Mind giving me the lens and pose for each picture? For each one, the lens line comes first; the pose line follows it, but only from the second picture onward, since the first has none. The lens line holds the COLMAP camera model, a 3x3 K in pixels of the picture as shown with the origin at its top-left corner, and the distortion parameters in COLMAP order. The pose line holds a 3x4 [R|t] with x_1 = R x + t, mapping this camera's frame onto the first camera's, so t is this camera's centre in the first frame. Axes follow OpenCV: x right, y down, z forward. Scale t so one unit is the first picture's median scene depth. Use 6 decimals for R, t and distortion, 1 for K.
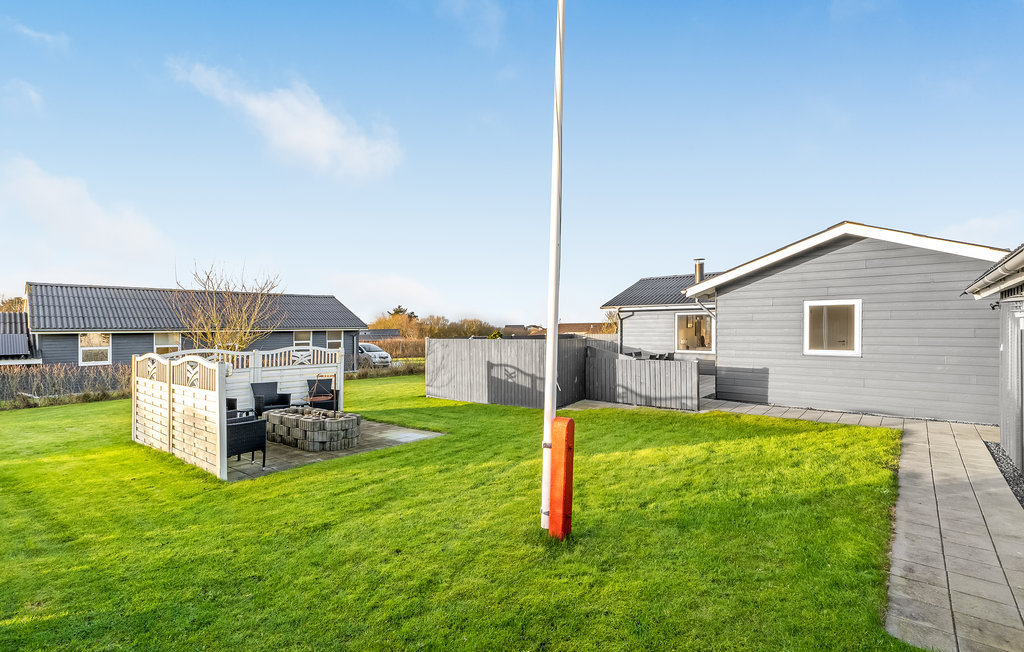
lens RADIAL K [[483.3, 0, 526.8], [0, 483.3, 305.3], [0, 0, 1]] dist [0.001255, 0.000178]
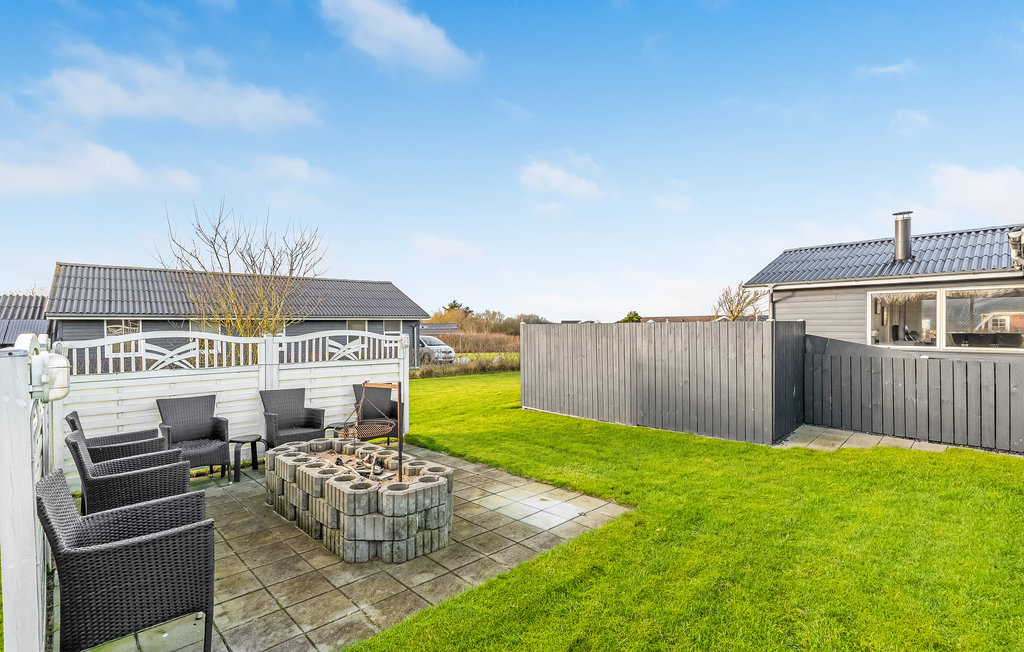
lens RADIAL K [[485.6, 0, 512.0], [0, 485.6, 326.0], [0, 0, 1]] dist [-0.000053, 0.000041]
pose [[0.990900, 0.002990, -0.134570, -0.152520], [0.003662, 0.998784, 0.049155, 0.044364], [0.134554, -0.049201, 0.989684, 0.373944]]
